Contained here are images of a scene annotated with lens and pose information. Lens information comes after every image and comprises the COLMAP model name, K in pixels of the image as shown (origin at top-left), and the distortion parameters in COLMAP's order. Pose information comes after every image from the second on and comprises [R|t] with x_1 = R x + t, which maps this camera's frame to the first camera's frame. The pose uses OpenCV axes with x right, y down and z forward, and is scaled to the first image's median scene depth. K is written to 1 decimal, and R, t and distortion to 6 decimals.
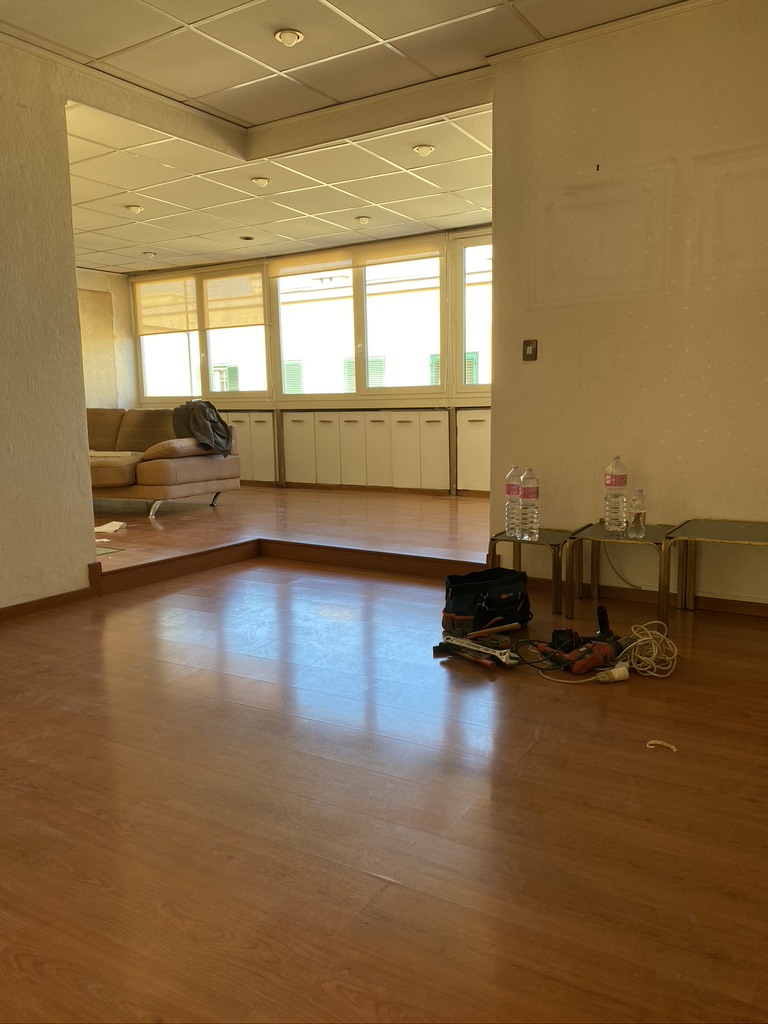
lens RADIAL K [[788.4, 0, 384.0], [0, 788.4, 512.0], [0, 0, 1]] dist [0.094522, -0.065042]
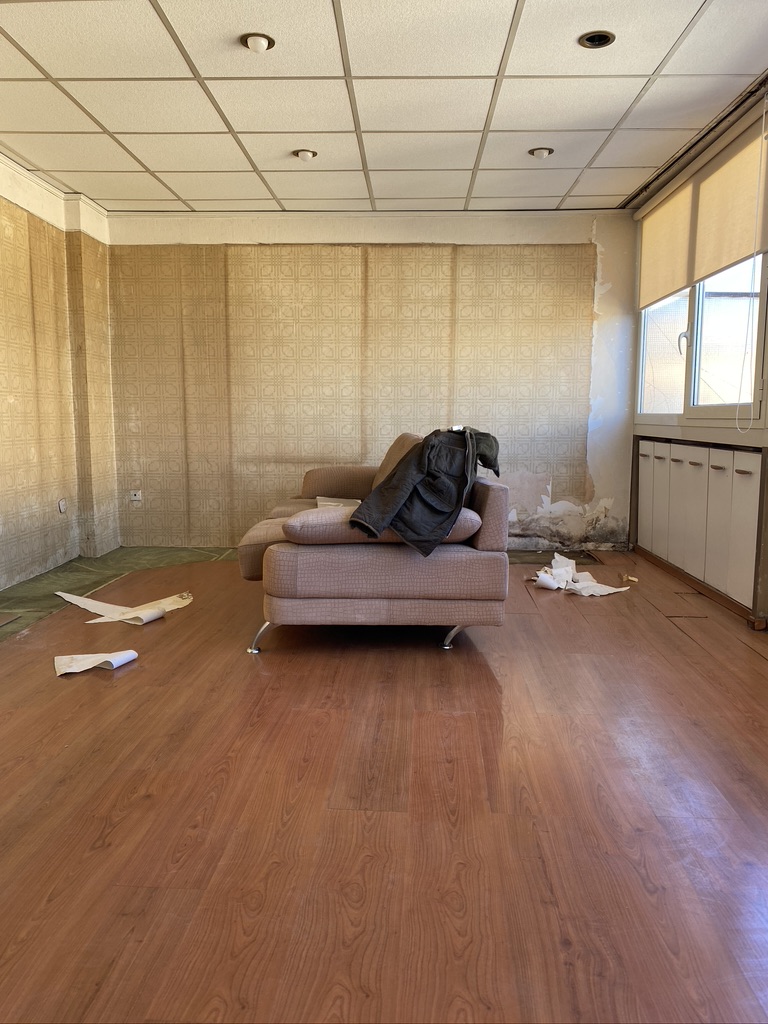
lens RADIAL K [[788.4, 0, 384.0], [0, 788.4, 512.0], [0, 0, 1]] dist [0.094522, -0.065042]
pose [[0.480417, 0.123449, -0.868309, 0.138009], [-0.127413, 0.989365, 0.070165, -0.094379], [0.867736, 0.076925, 0.491036, 0.581918]]
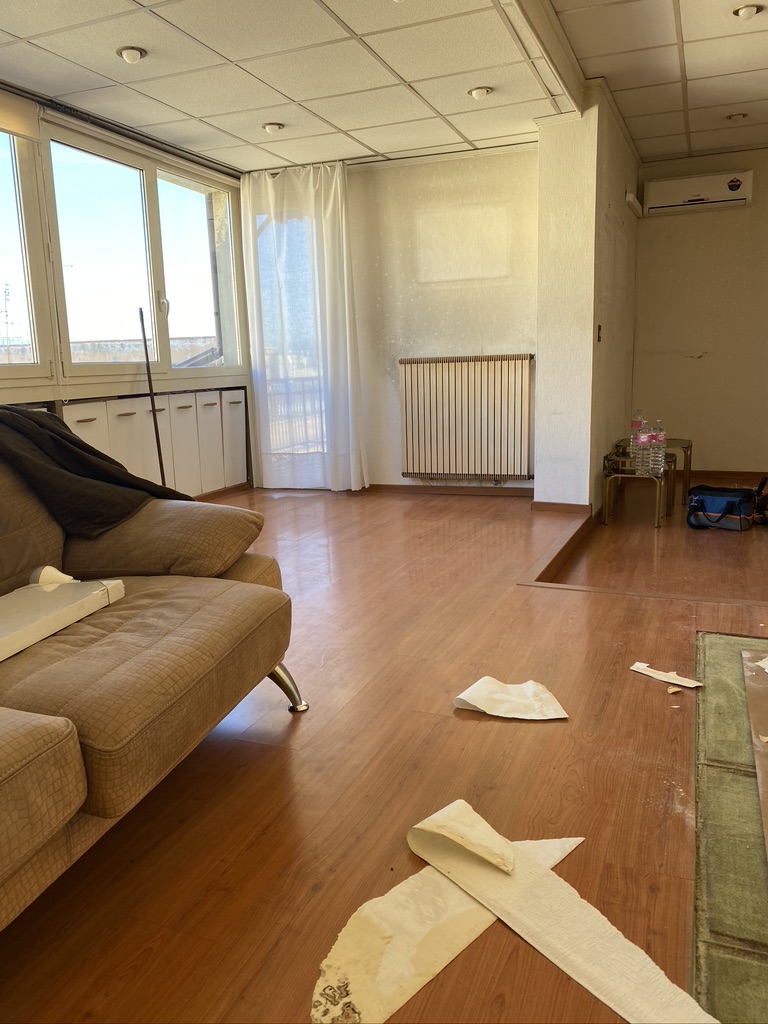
lens RADIAL K [[788.4, 0, 384.0], [0, 788.4, 512.0], [0, 0, 1]] dist [0.094522, -0.065042]
pose [[-0.163373, -0.168977, 0.971986, -0.584609], [0.159038, 0.967826, 0.194985, -0.106890], [-0.973661, 0.186438, -0.131243, 0.739242]]
